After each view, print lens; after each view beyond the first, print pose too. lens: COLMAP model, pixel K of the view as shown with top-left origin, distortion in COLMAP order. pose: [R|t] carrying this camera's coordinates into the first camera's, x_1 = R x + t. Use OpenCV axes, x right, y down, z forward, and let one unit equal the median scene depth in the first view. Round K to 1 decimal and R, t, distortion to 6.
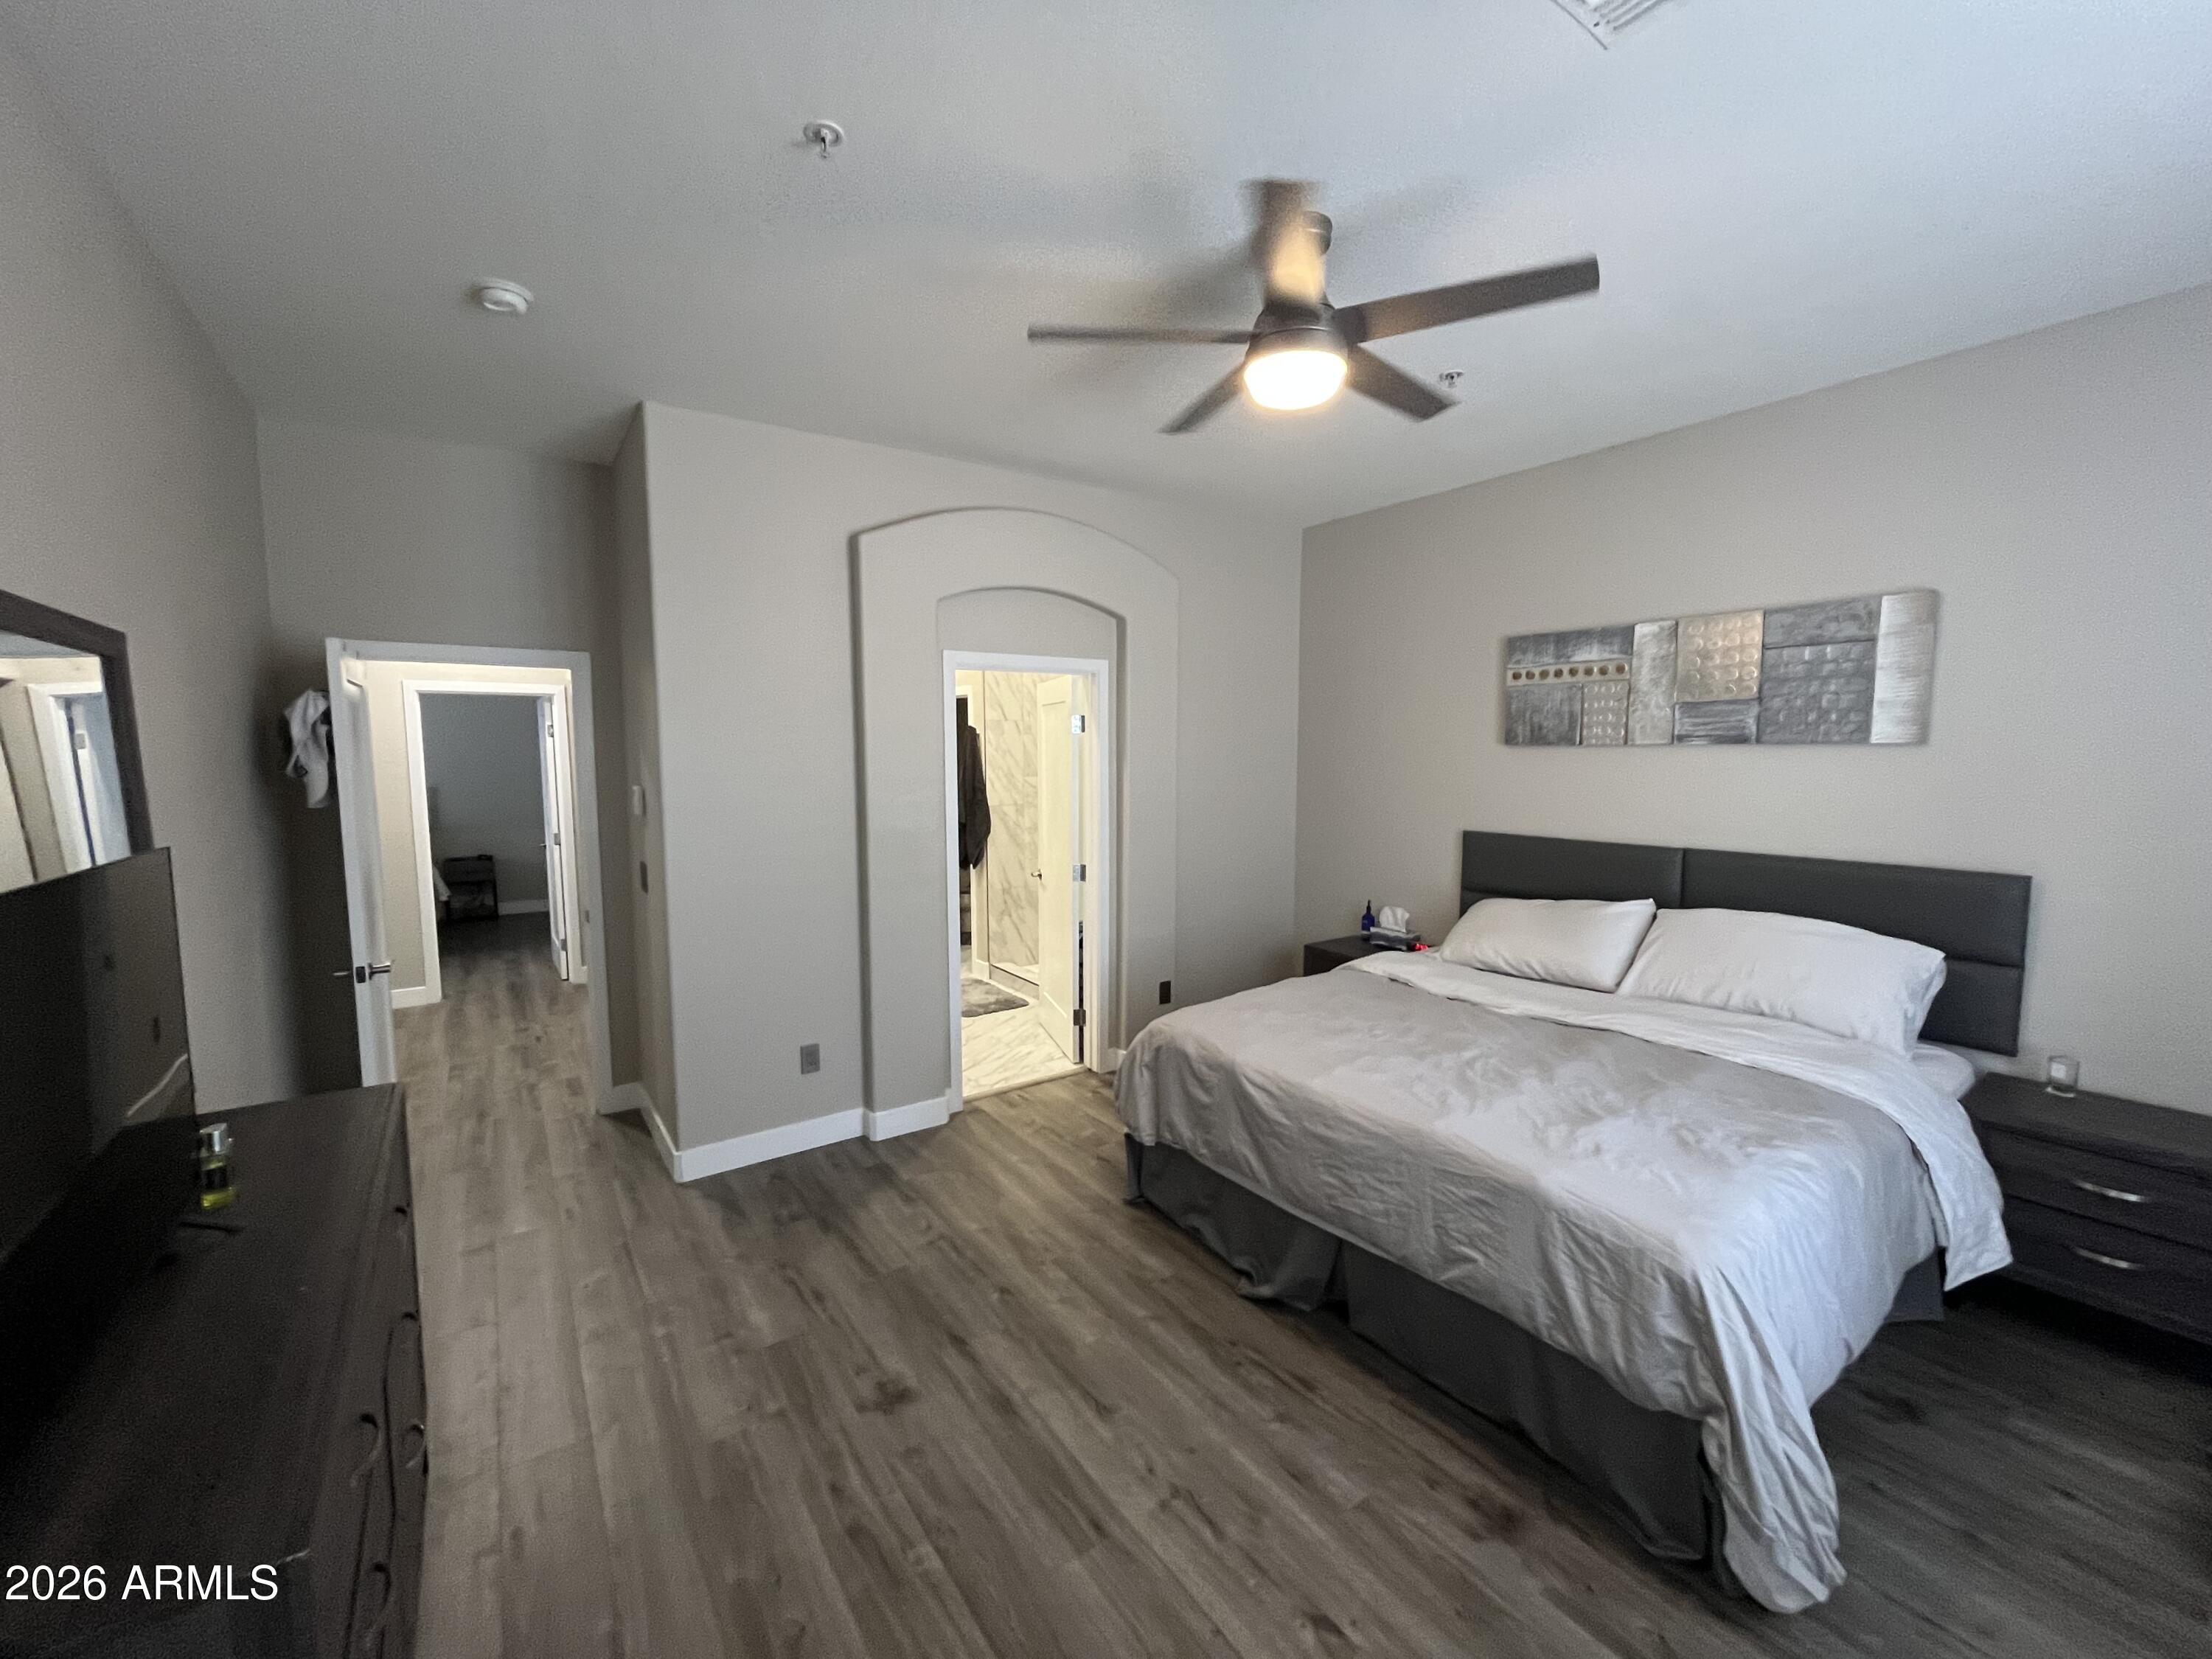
lens RADIAL K [[896.5, 0, 1106.1], [0, 896.5, 832.6], [0, 0, 1]] dist [-0.004310, -0.000433]
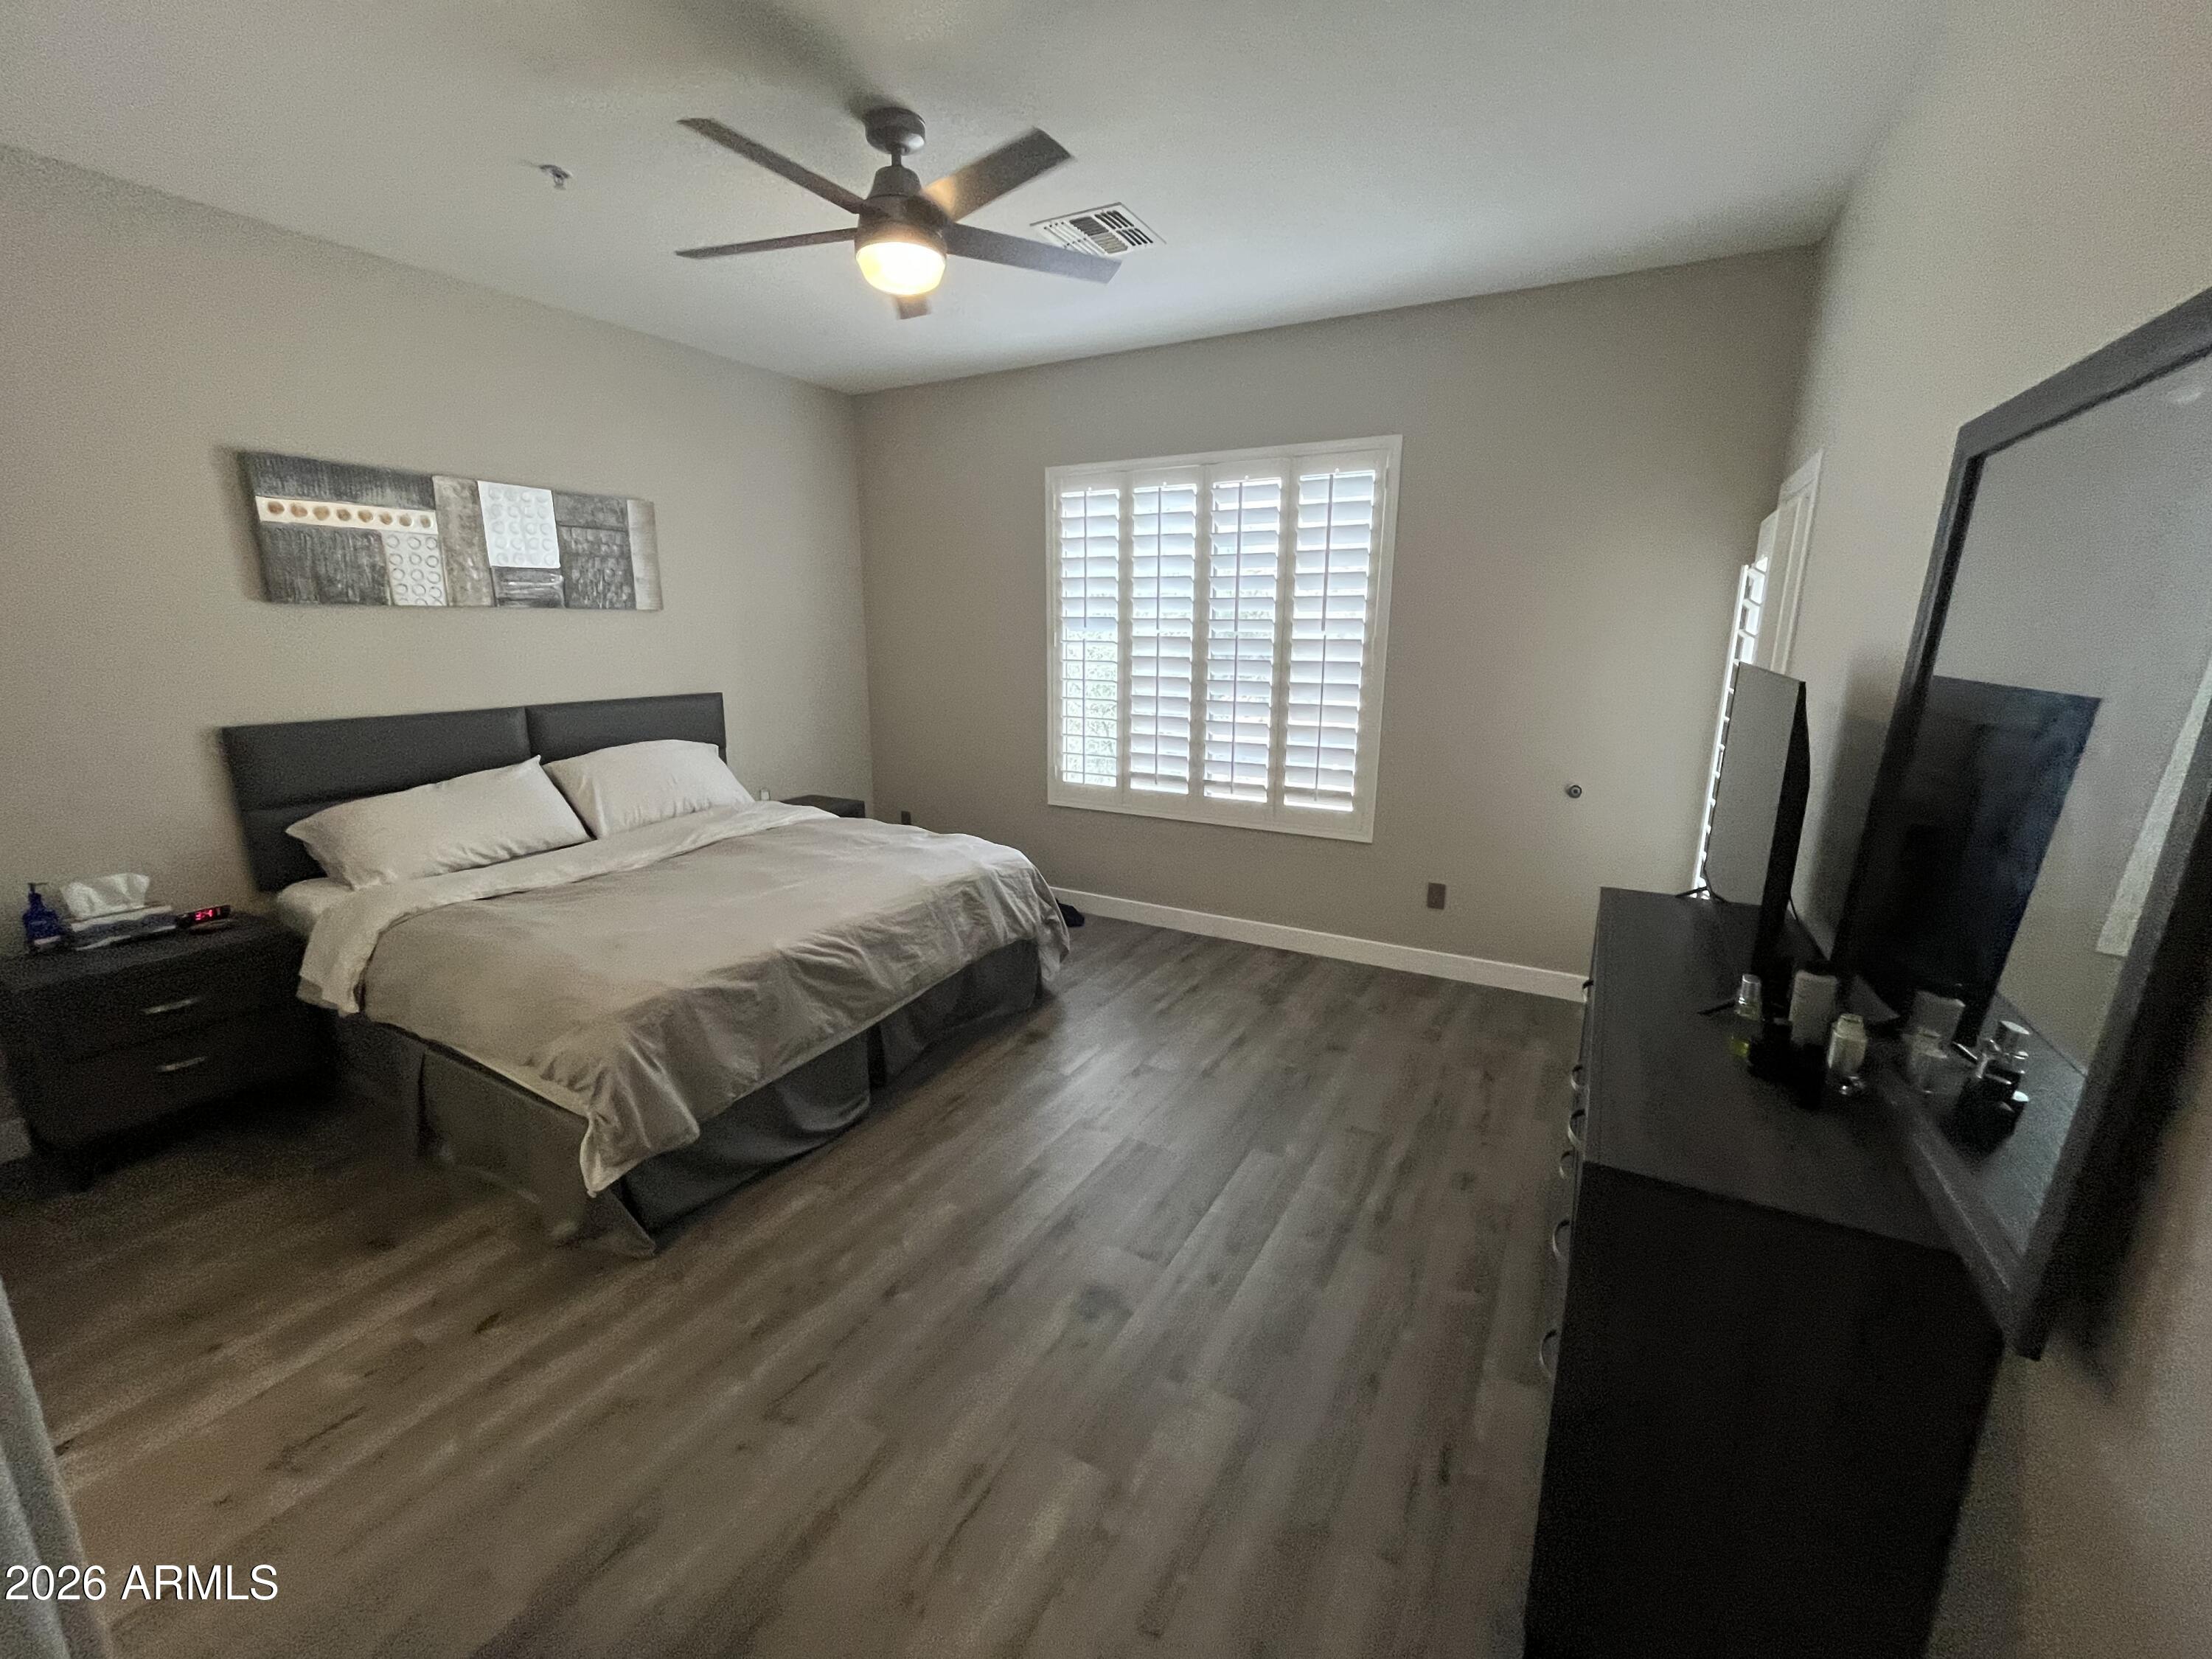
lens RADIAL K [[896.5, 0, 1106.1], [0, 896.5, 832.6], [0, 0, 1]] dist [-0.004310, -0.000433]
pose [[-0.433424, -0.198133, 0.879140, -0.714029], [0.082027, 0.962809, 0.257430, -0.063294], [-0.897449, 0.183689, -0.401052, 0.938174]]
